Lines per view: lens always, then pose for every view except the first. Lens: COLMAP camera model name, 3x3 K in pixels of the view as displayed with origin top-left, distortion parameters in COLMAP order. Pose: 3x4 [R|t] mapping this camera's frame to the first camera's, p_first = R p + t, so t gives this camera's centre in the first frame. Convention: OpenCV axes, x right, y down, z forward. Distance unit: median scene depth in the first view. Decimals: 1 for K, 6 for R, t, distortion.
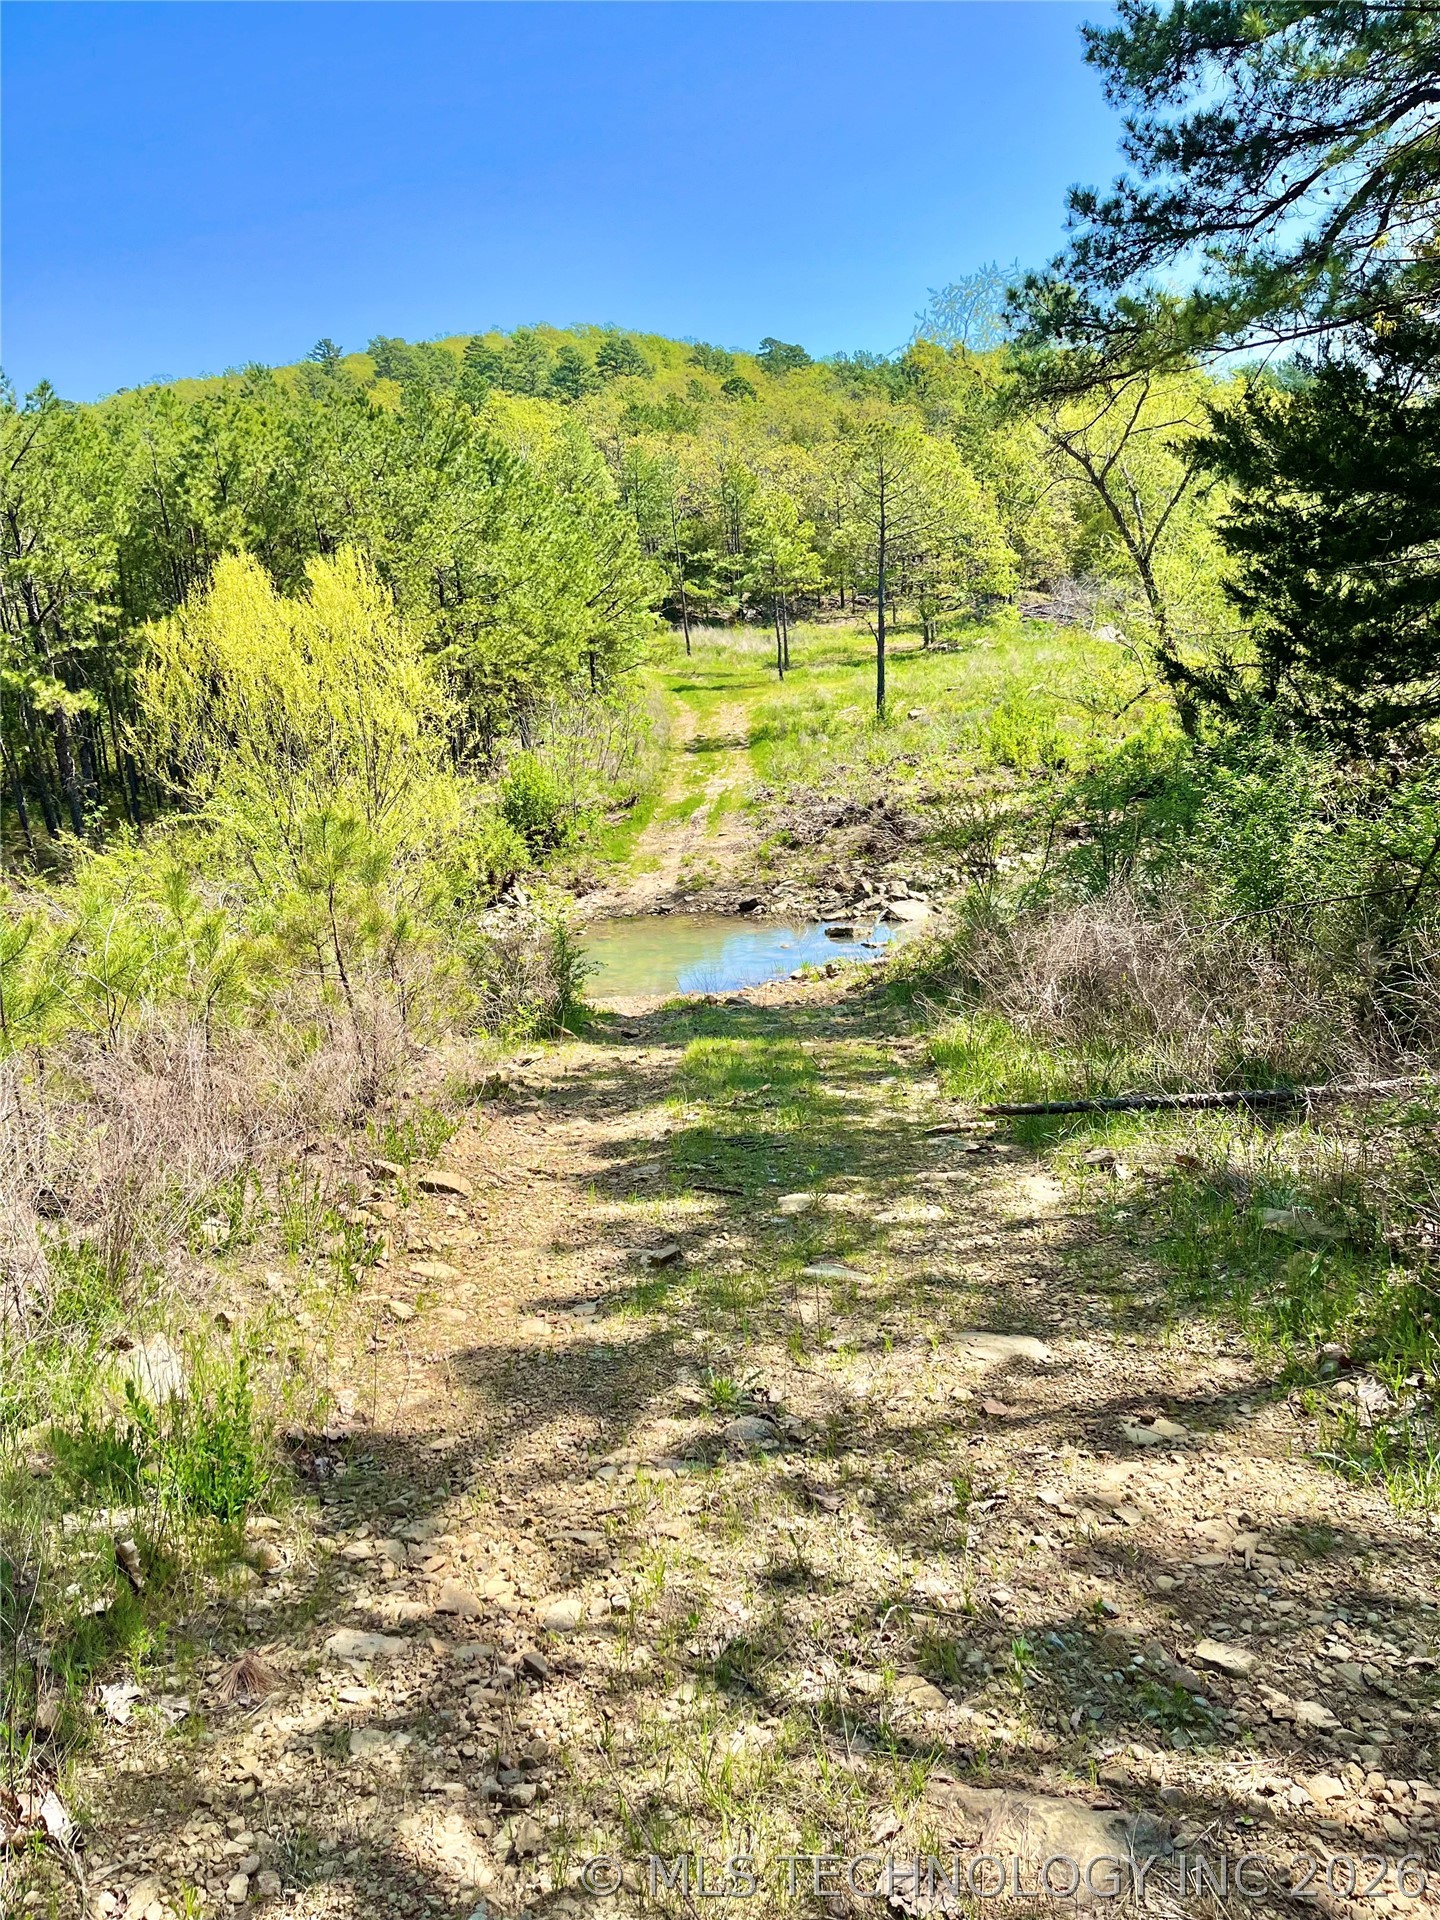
lens RADIAL K [[1461.9, 0, 722.4], [0, 1461.9, 959.3], [0, 0, 1]] dist [0.027309, -0.007871]
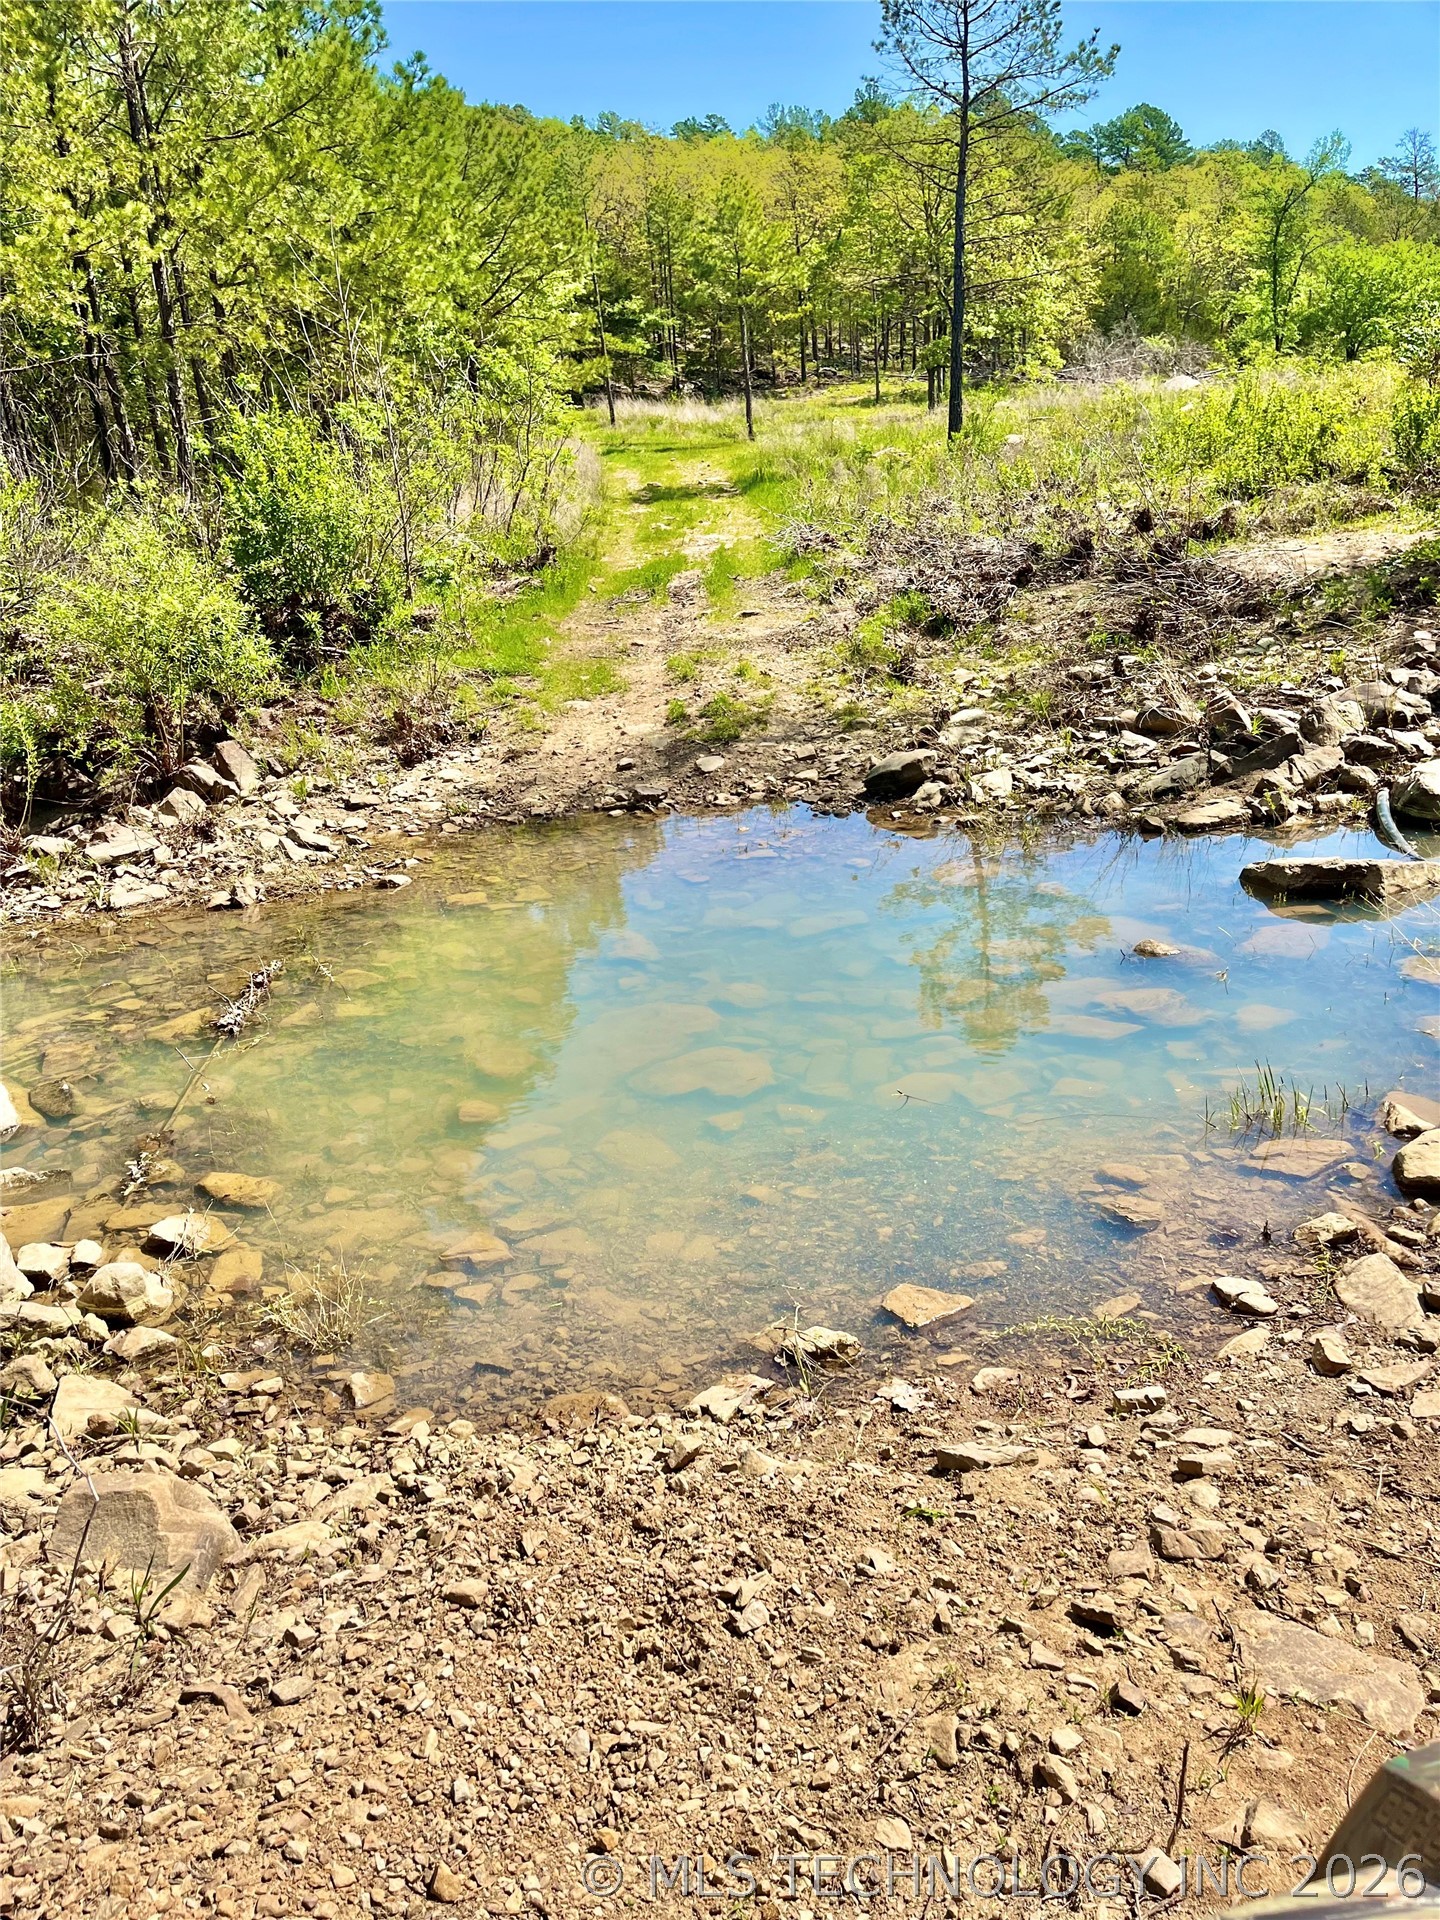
lens RADIAL K [[1461.9, 0, 714.6], [0, 1461.9, 958.6], [0, 0, 1]] dist [0.027309, -0.007871]
pose [[0.998530, -0.025226, 0.047970, -0.035462], [0.020502, 0.995118, 0.096535, -0.025673], [-0.050171, -0.095410, 0.994173, 0.571884]]
